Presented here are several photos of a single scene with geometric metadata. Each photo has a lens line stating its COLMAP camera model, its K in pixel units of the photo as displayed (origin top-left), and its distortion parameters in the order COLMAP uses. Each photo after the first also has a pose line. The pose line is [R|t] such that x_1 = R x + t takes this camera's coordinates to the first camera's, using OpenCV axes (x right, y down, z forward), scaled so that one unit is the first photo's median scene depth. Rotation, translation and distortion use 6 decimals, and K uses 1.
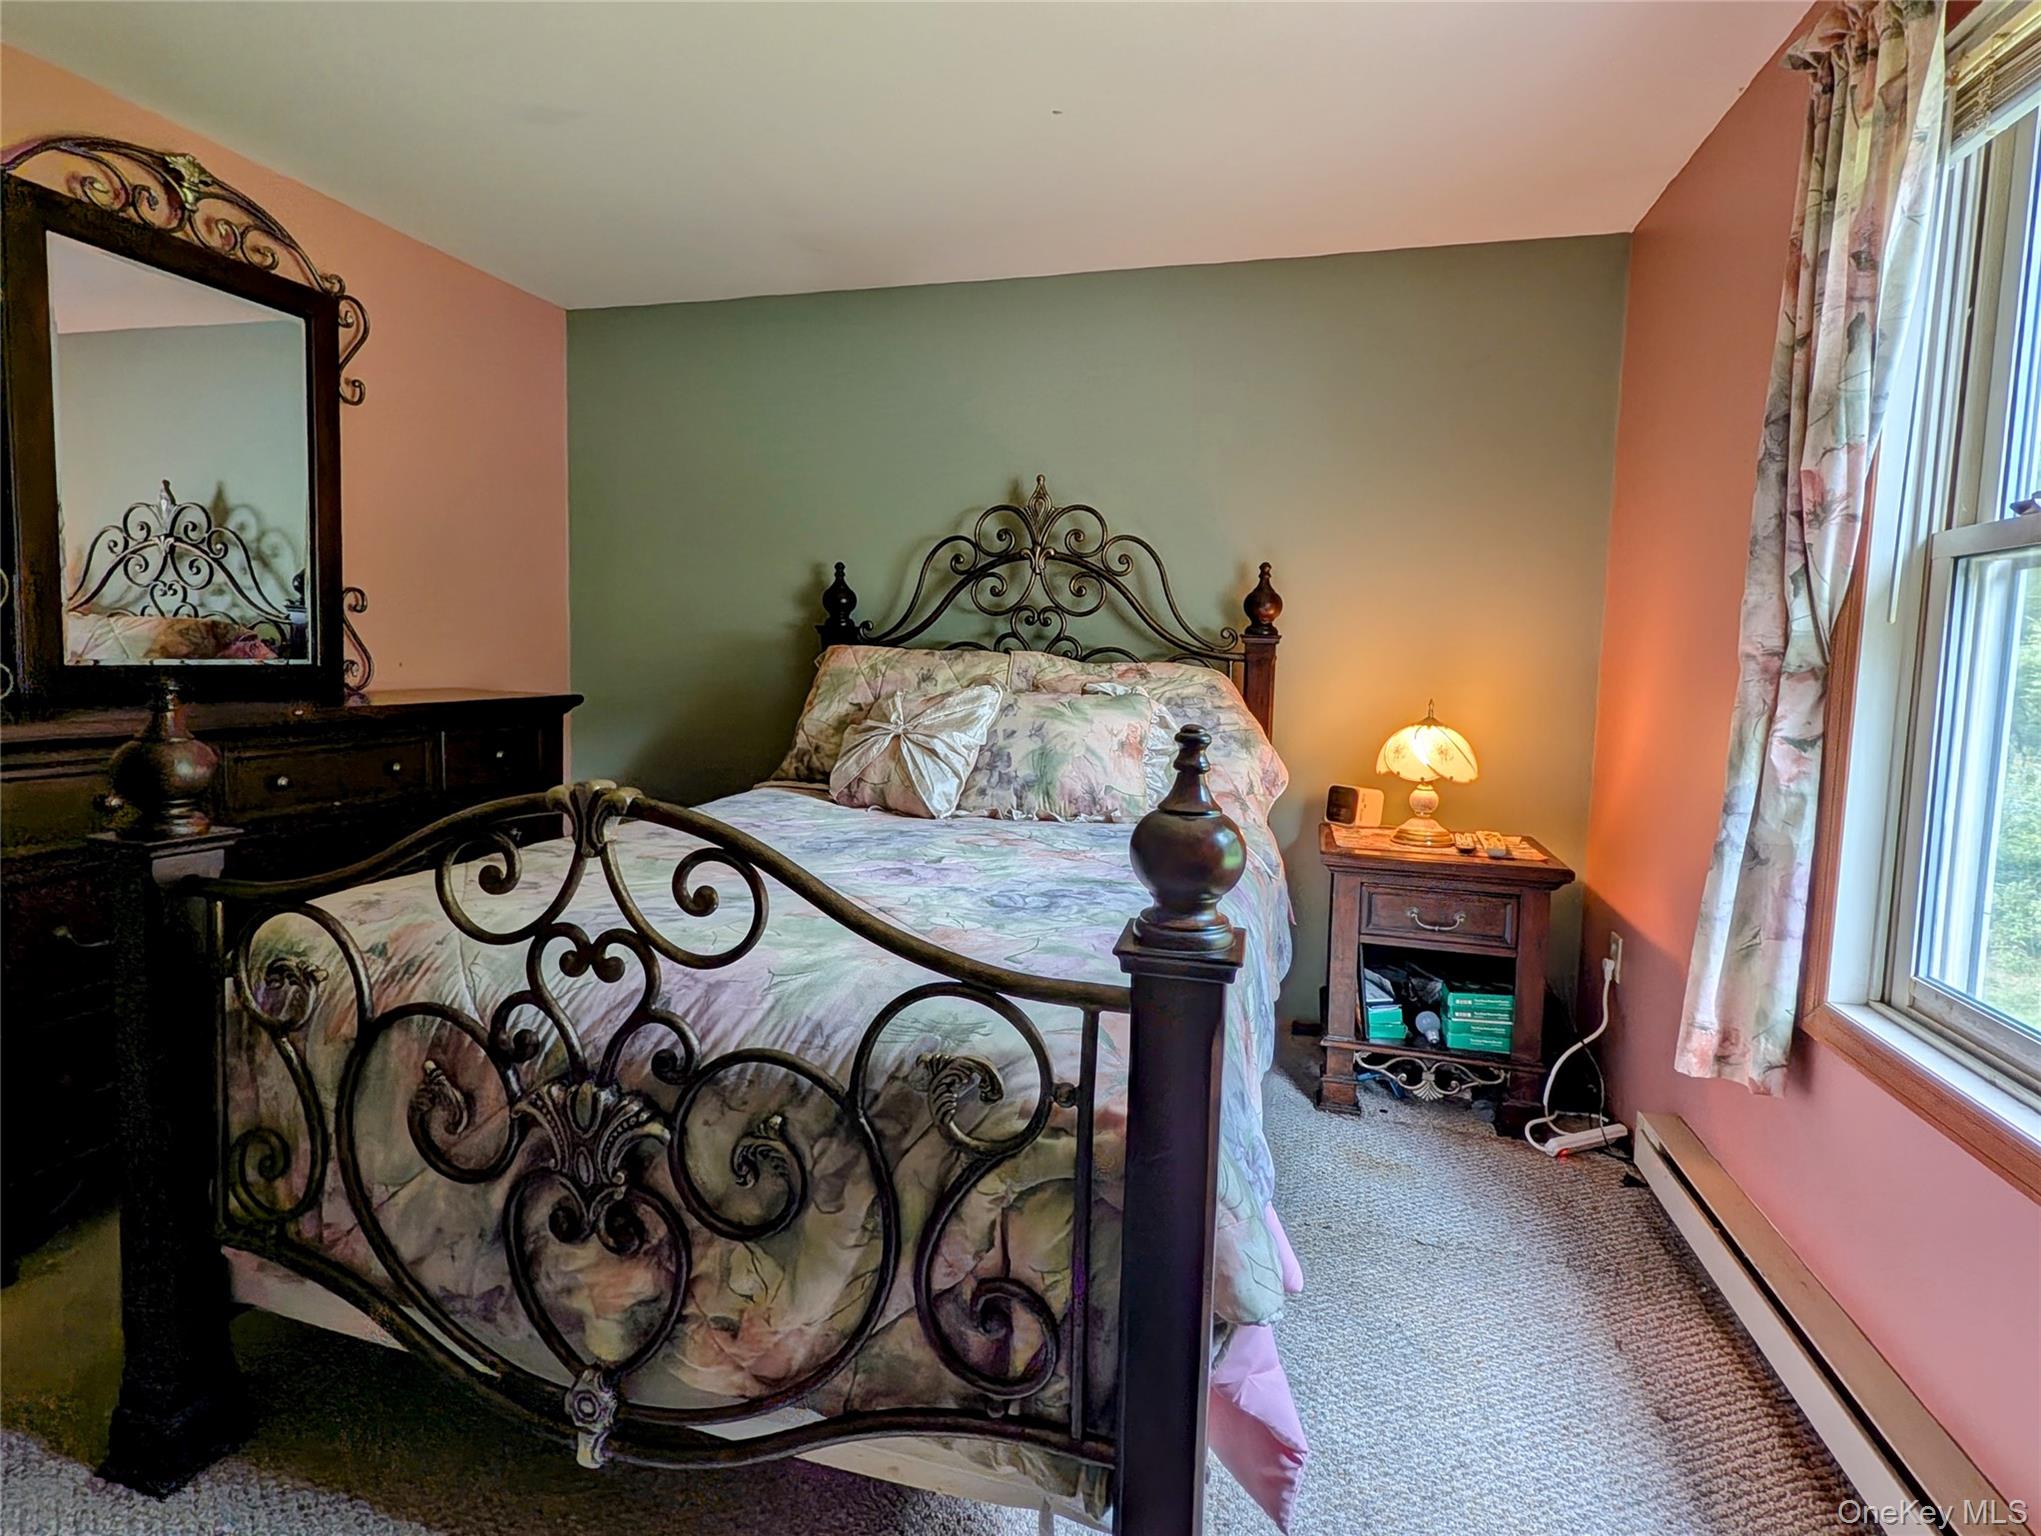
lens RADIAL K [[987.2, 0, 1041.8], [0, 987.2, 759.7], [0, 0, 1]] dist [-0.002797, 0.001162]
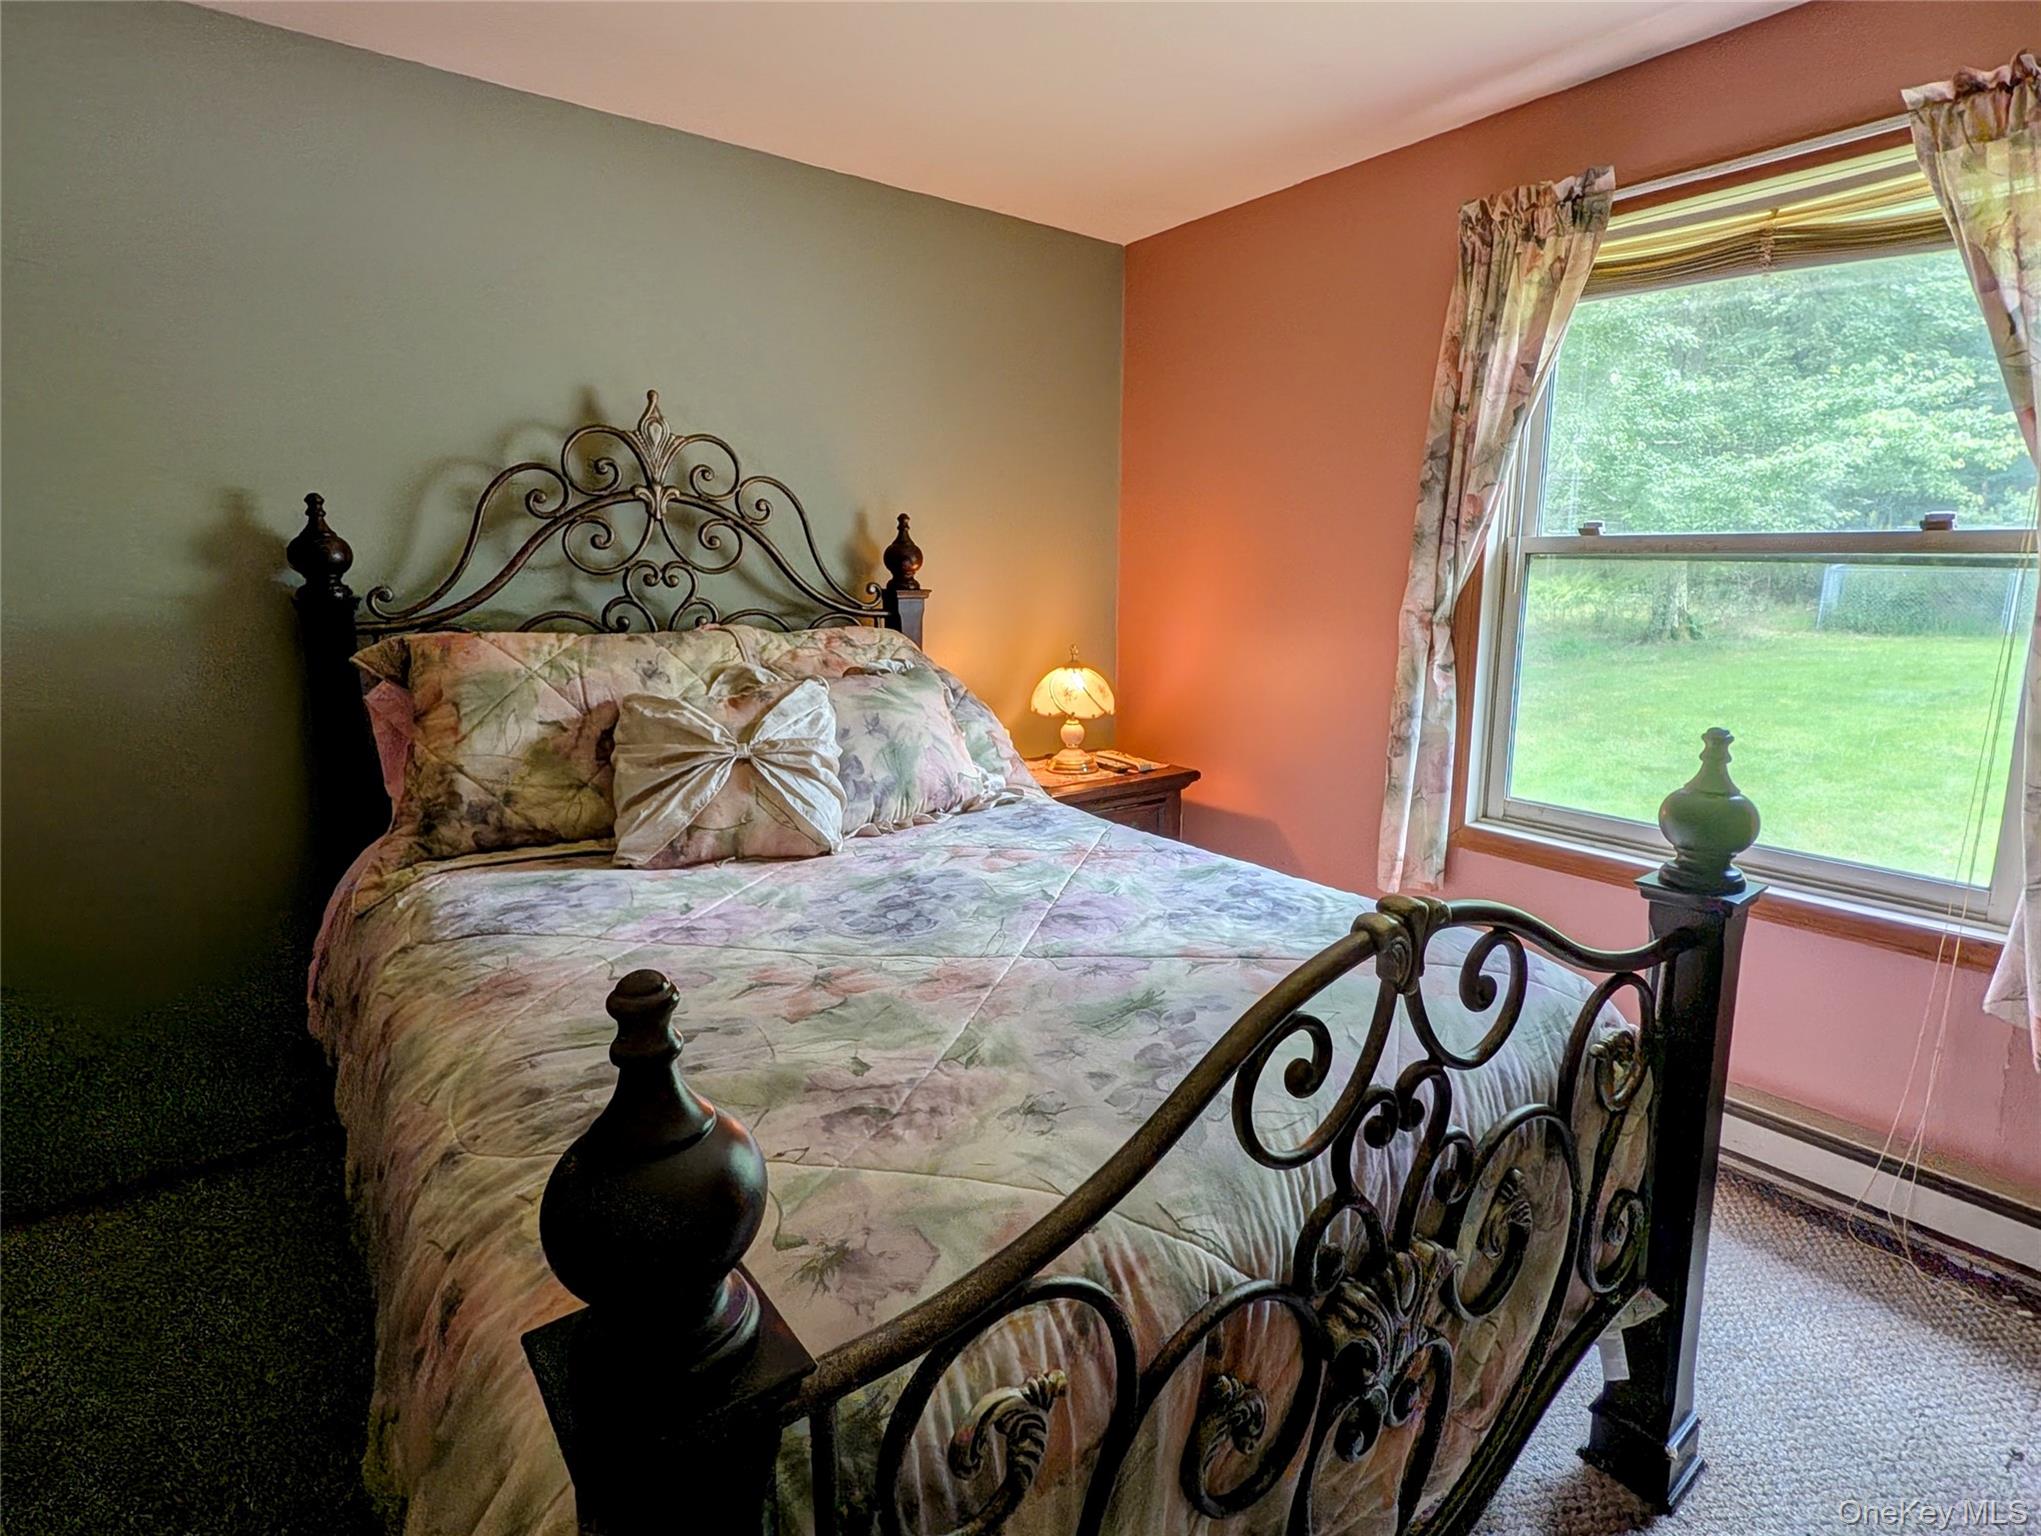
lens RADIAL K [[987.2, 0, 1034.2], [0, 987.2, 765.8], [0, 0, 1]] dist [-0.002797, 0.001162]
pose [[0.613194, -0.179988, 0.769154, -0.595113], [0.097885, 0.983504, 0.152110, -0.113407], [-0.783844, -0.017984, 0.620697, 0.364432]]
